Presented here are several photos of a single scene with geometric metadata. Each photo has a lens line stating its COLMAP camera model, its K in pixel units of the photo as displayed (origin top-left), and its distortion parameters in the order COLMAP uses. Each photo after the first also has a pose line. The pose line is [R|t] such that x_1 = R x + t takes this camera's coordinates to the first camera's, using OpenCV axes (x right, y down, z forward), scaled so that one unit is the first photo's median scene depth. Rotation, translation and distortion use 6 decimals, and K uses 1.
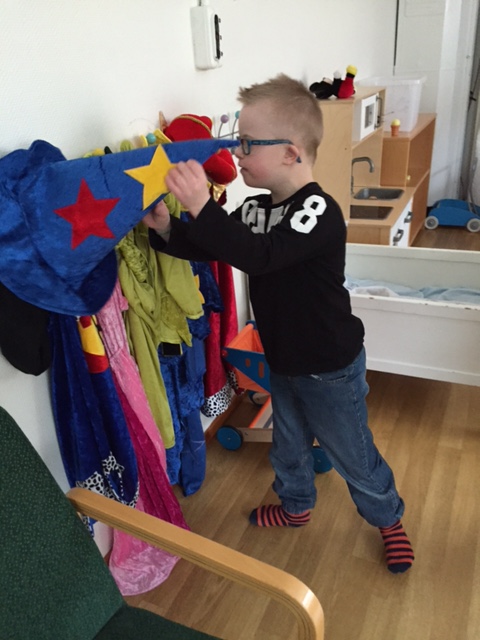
lens RADIAL K [[542.8, 0, 240.0], [0, 542.8, 320.0], [0, 0, 1]] dist [0.079496, 0.001203]
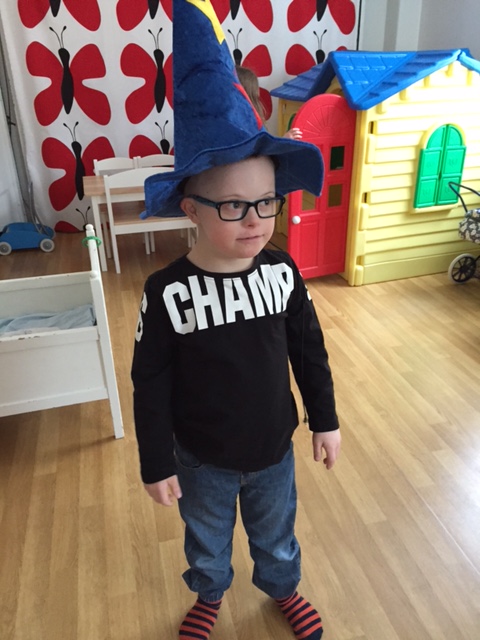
lens RADIAL K [[542.8, 0, 240.0], [0, 542.8, 320.0], [0, 0, 1]] dist [0.079496, 0.001203]
pose [[0.790393, -0.235130, 0.565679, 0.139381], [0.245878, 0.967527, 0.058610, -0.011713], [-0.561091, 0.092763, 0.822540, -0.049645]]
